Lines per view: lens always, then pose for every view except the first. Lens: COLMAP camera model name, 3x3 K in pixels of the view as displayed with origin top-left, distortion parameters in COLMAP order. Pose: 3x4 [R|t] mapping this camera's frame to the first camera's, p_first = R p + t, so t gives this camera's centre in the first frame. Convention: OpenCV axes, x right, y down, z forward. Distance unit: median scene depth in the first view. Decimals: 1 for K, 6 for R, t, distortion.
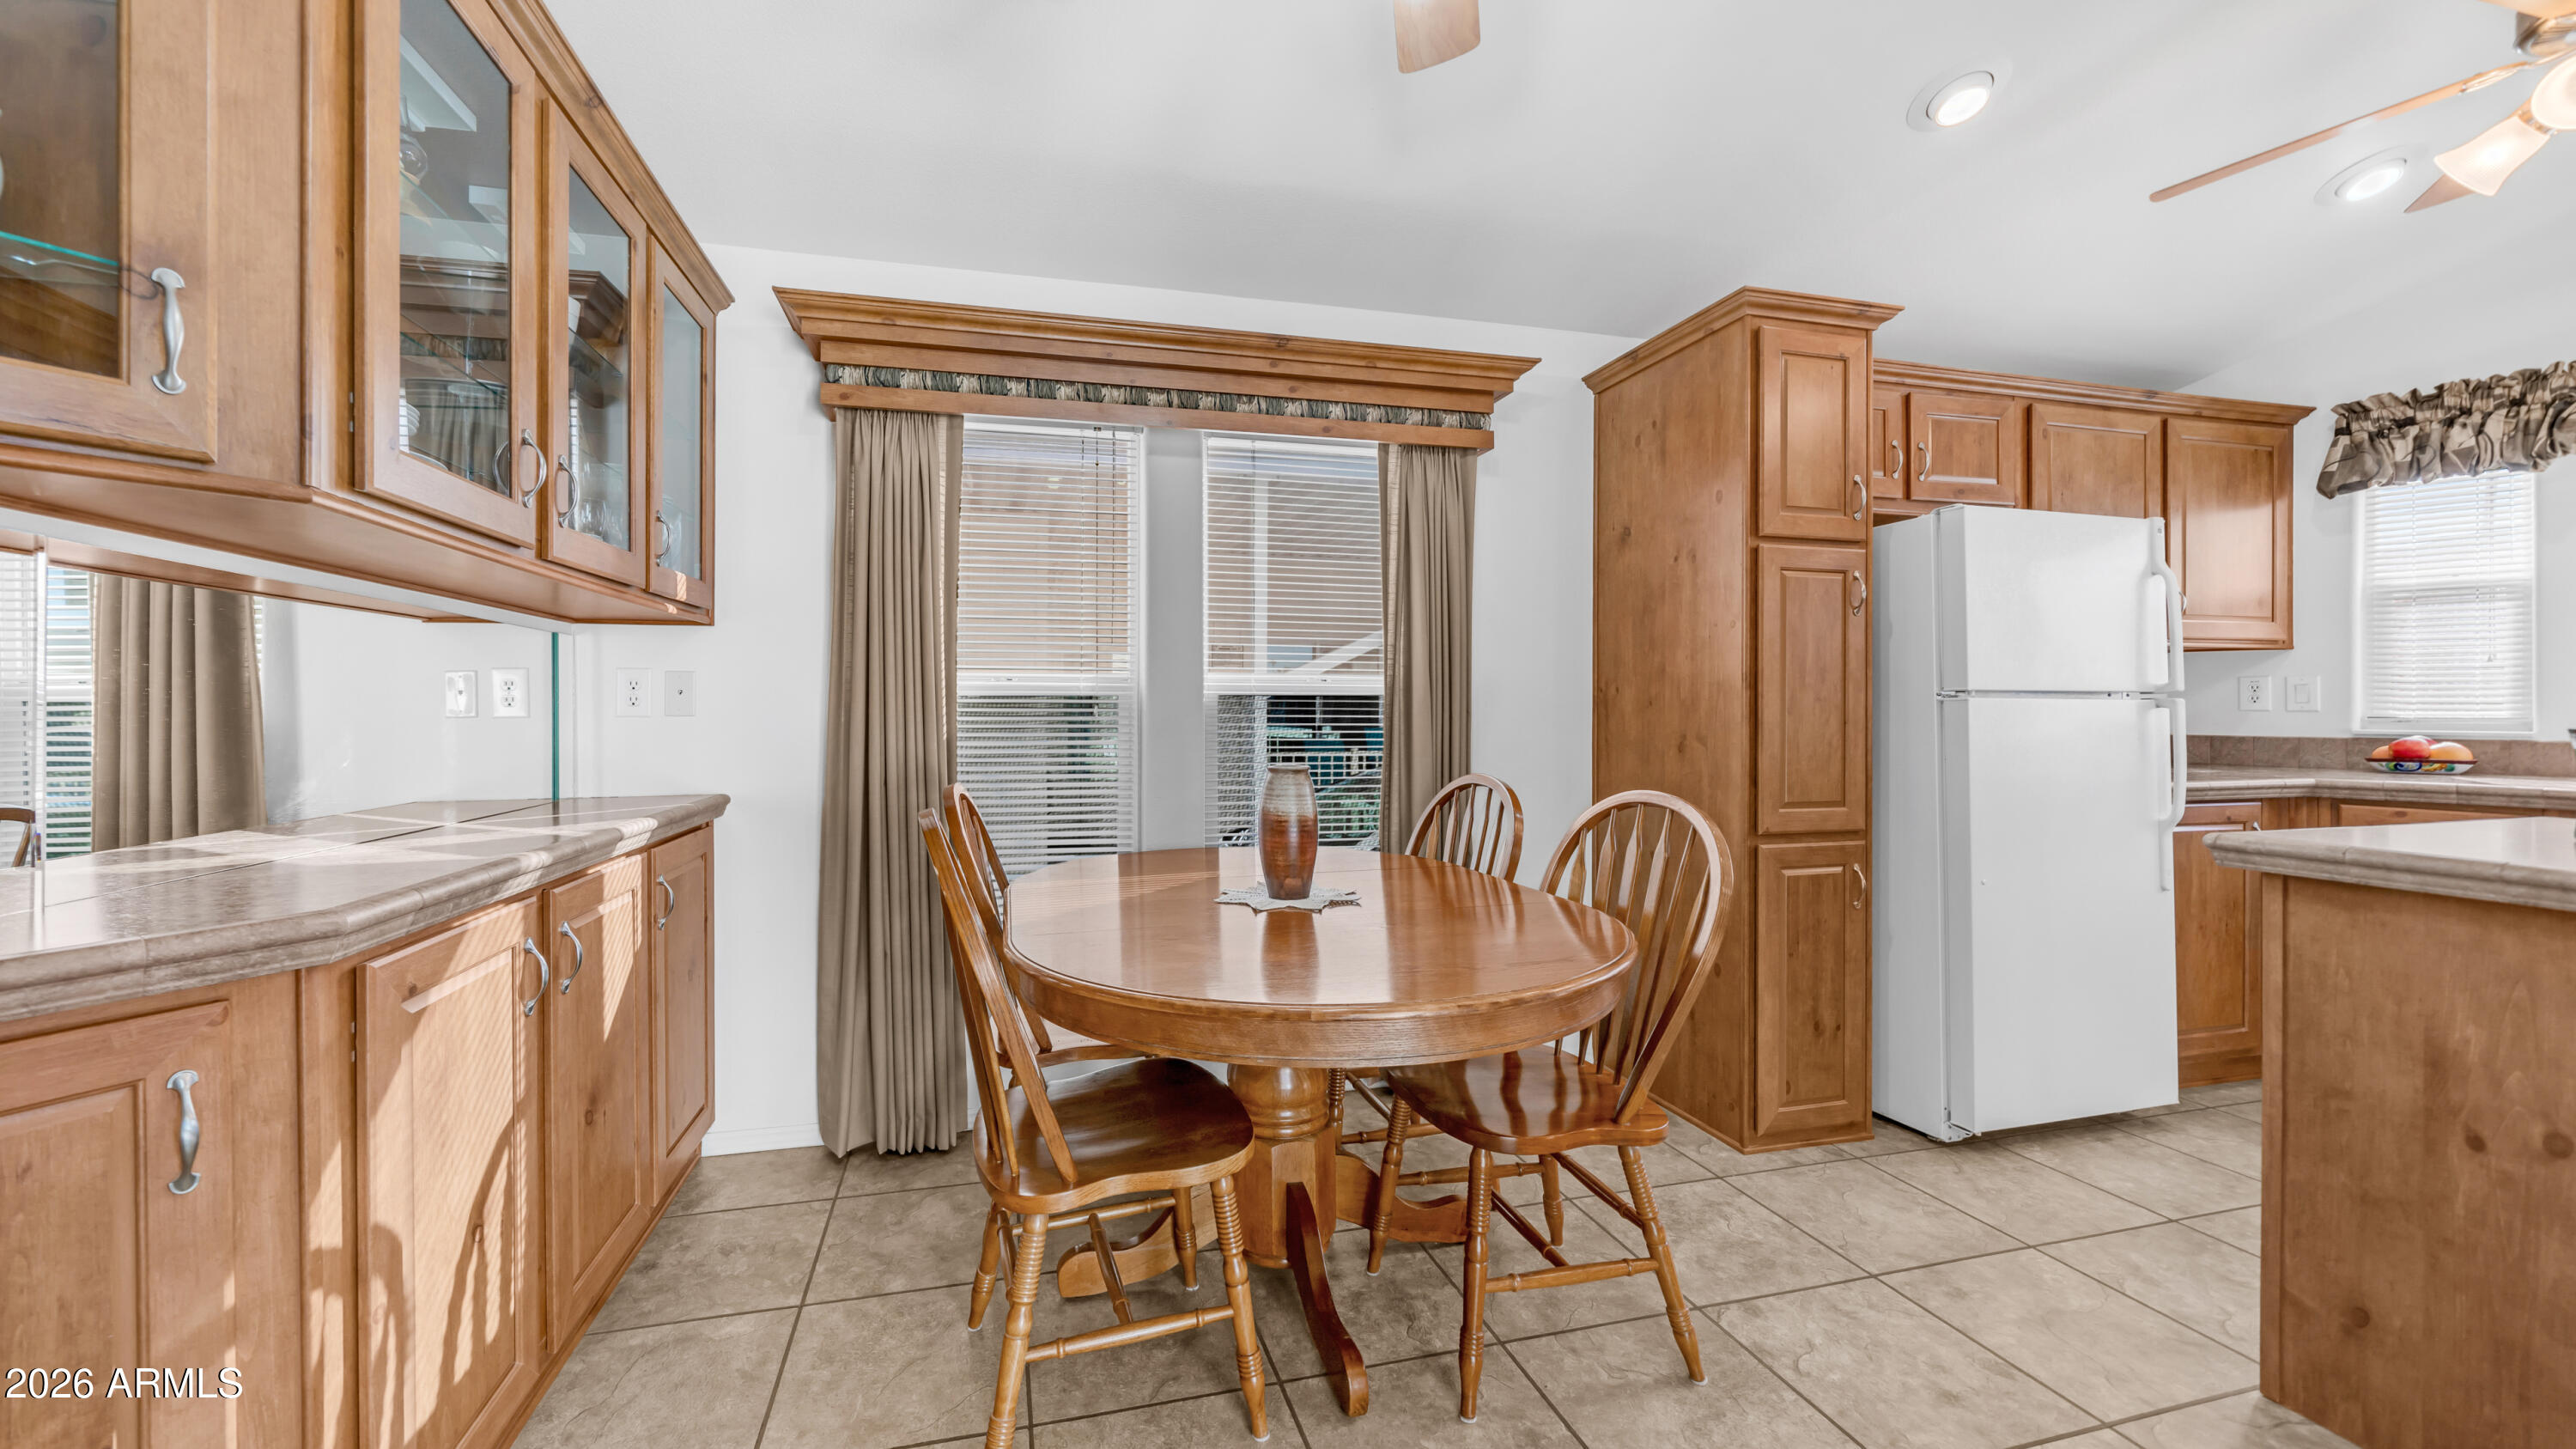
lens RADIAL K [[936.5, 0, 1238.0], [0, 936.5, 706.0], [0, 0, 1]] dist [-0.002920, 0.000387]
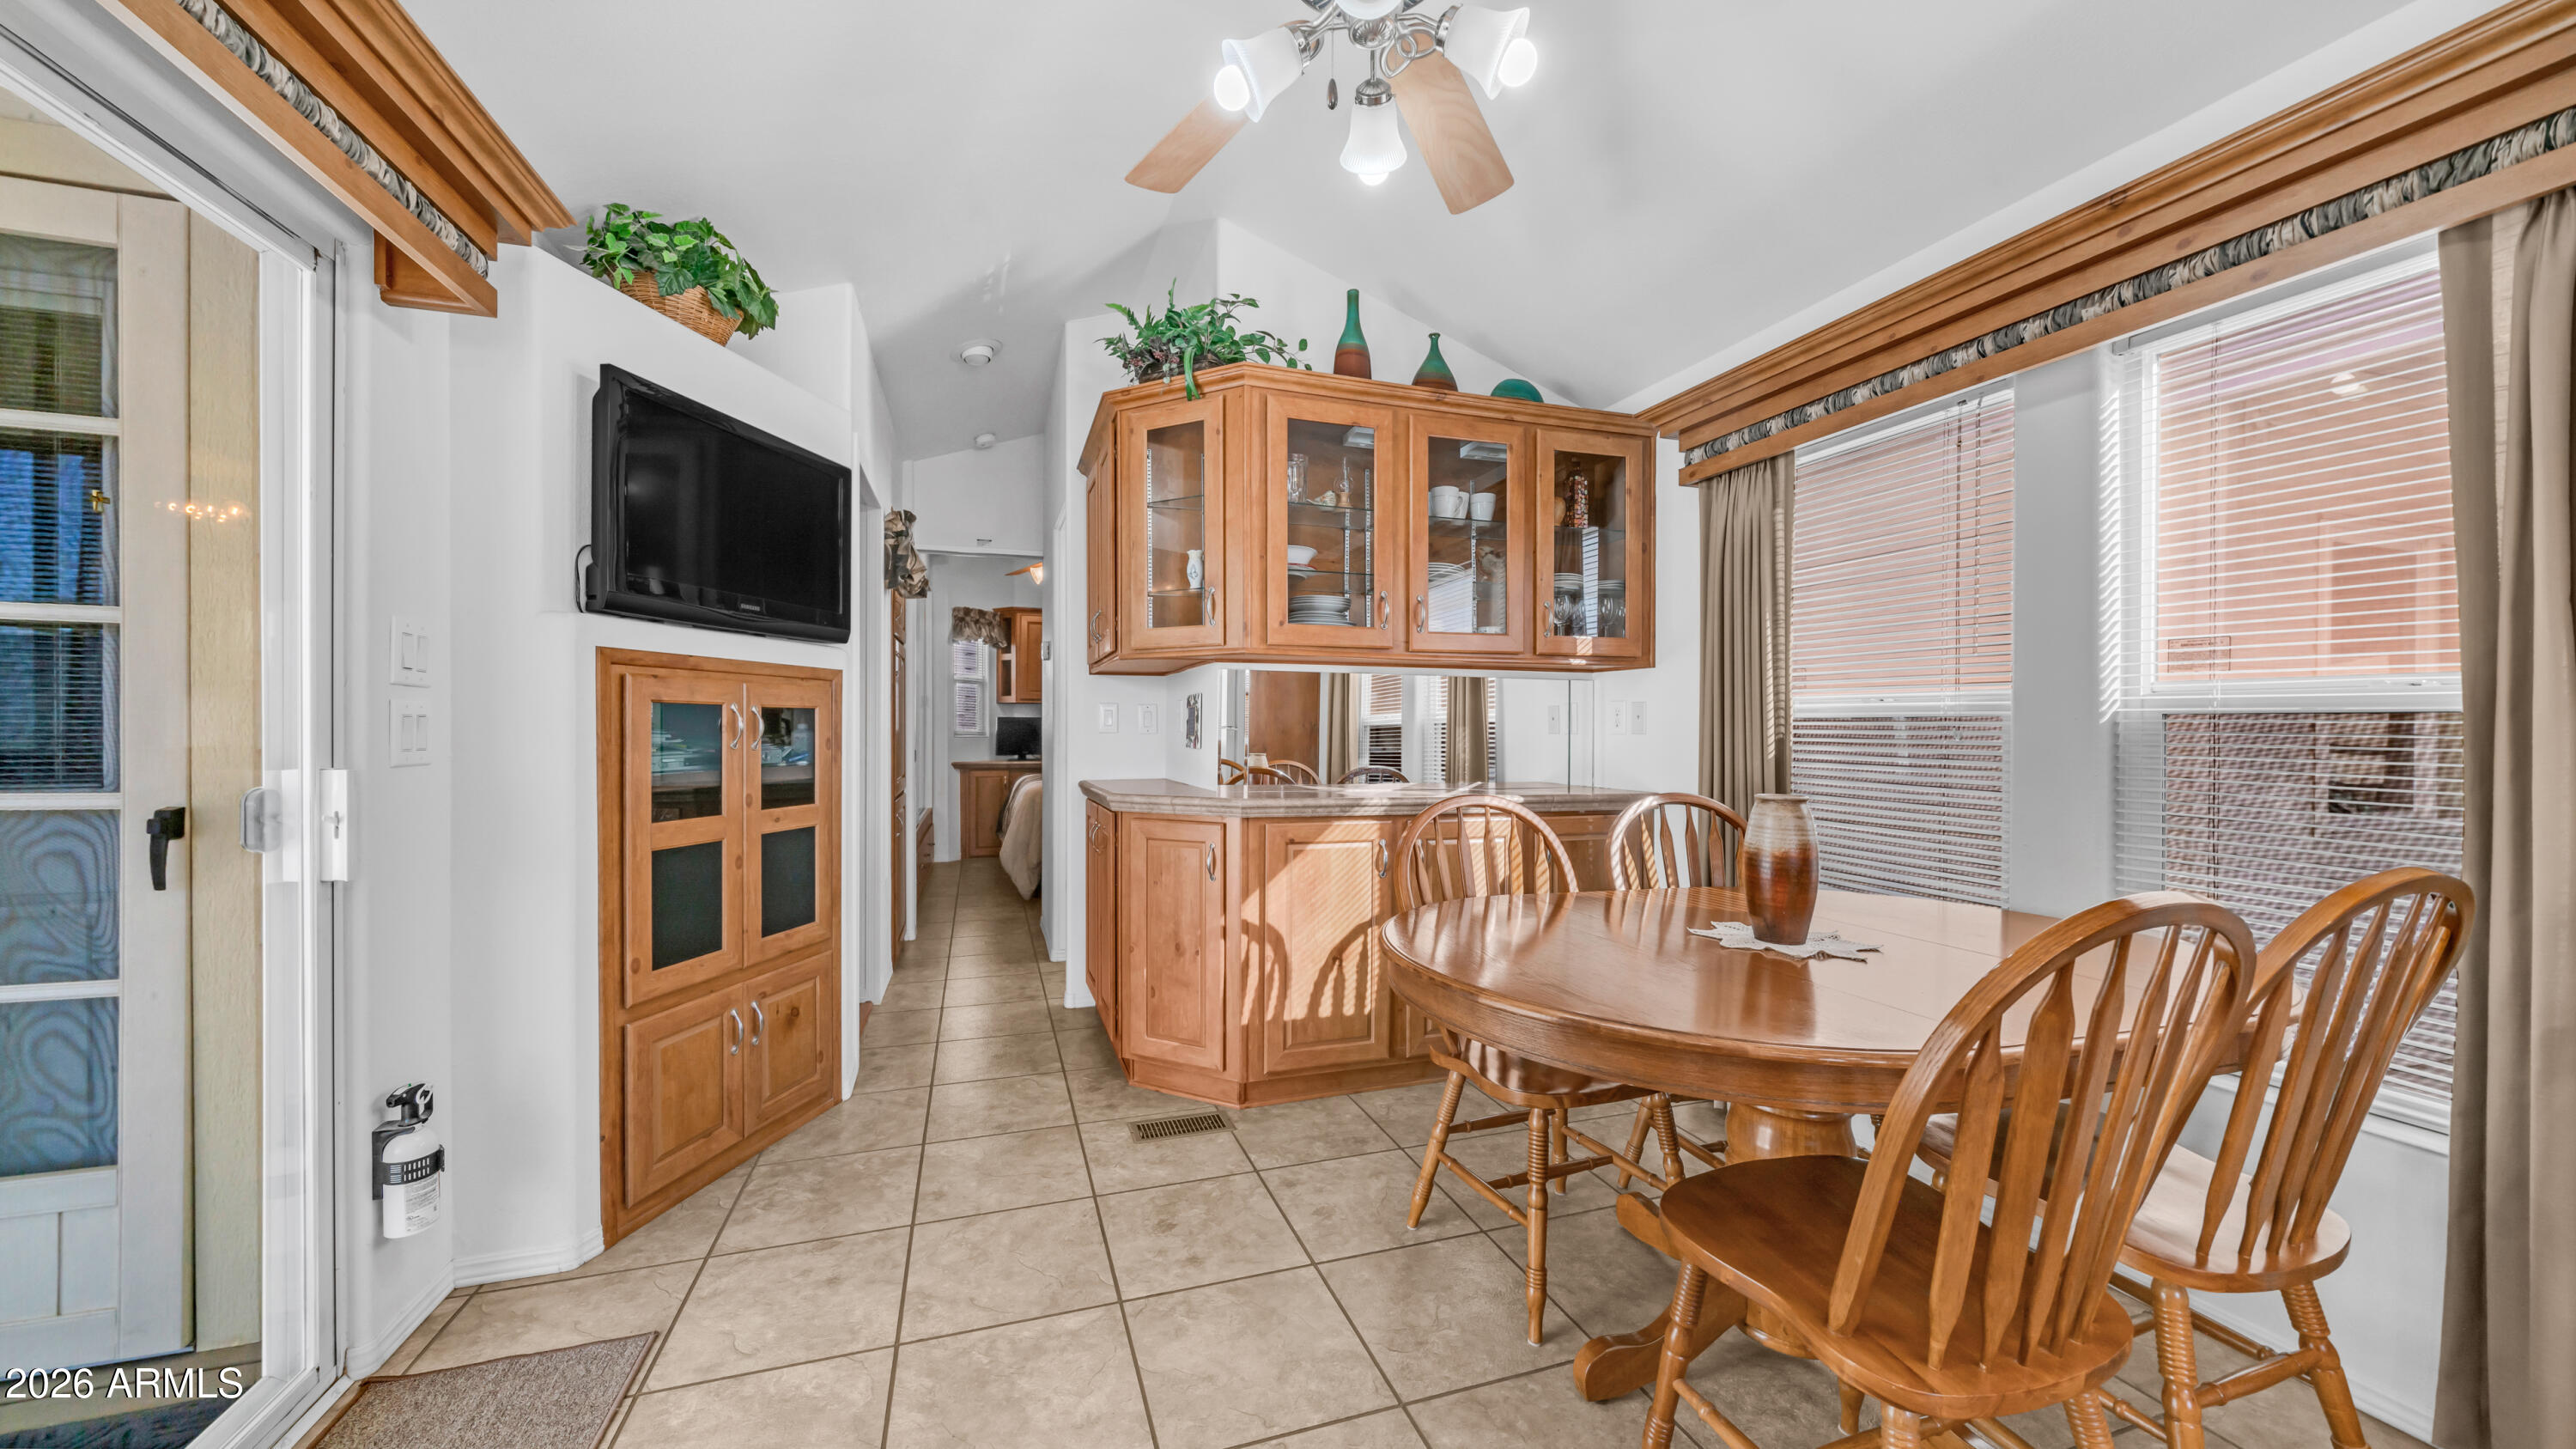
lens RADIAL K [[833.1, 0, 1295.6], [0, 833.1, 710.4], [0, 0, 1]] dist [-0.012590, -0.000093]
pose [[0.065102, 0.003110, -0.997874, 0.587242], [-0.018339, 0.999830, 0.001919, -0.003057], [0.997710, 0.018175, 0.065148, 0.351612]]
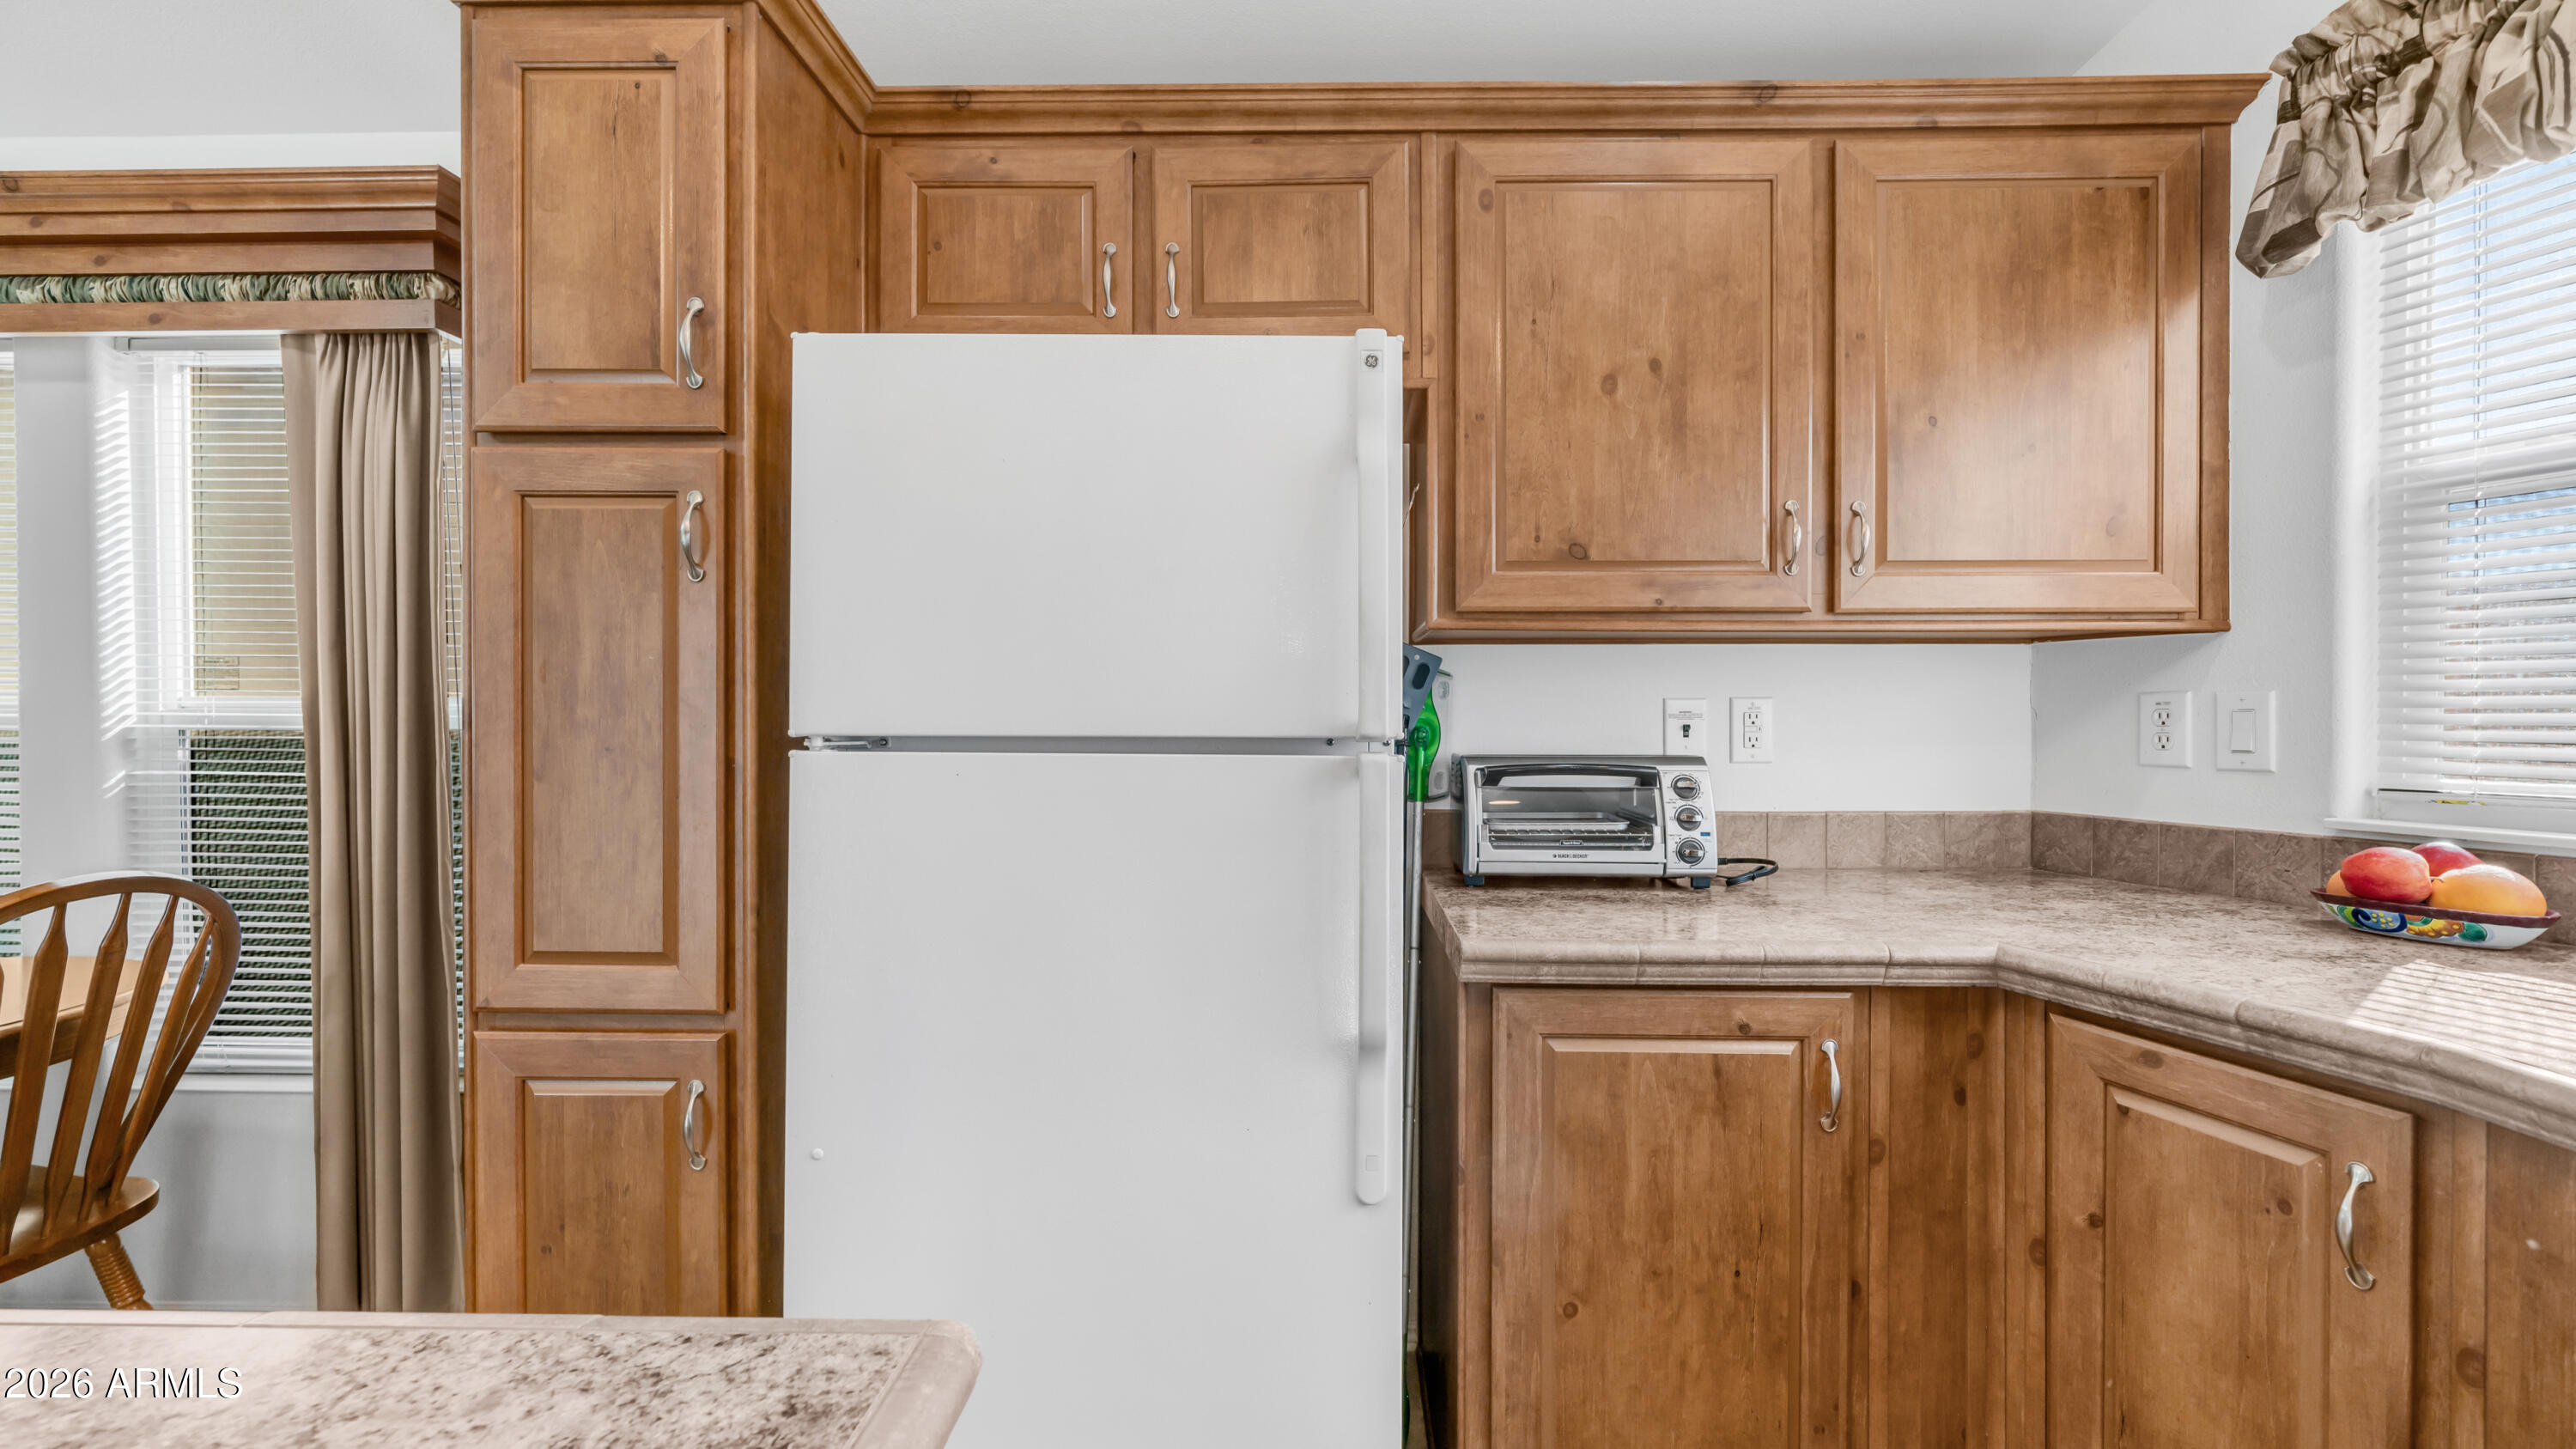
lens RADIAL K [[1044.6, 0, 1270.6], [0, 1044.6, 722.2], [0, 0, 1]] dist [-0.001717, 0.000811]
pose [[0.966634, 0.003064, -0.256143, 1.028929], [-0.001776, 0.999985, 0.005261, -0.023715], [0.256155, -0.004630, 0.966625, 0.507254]]
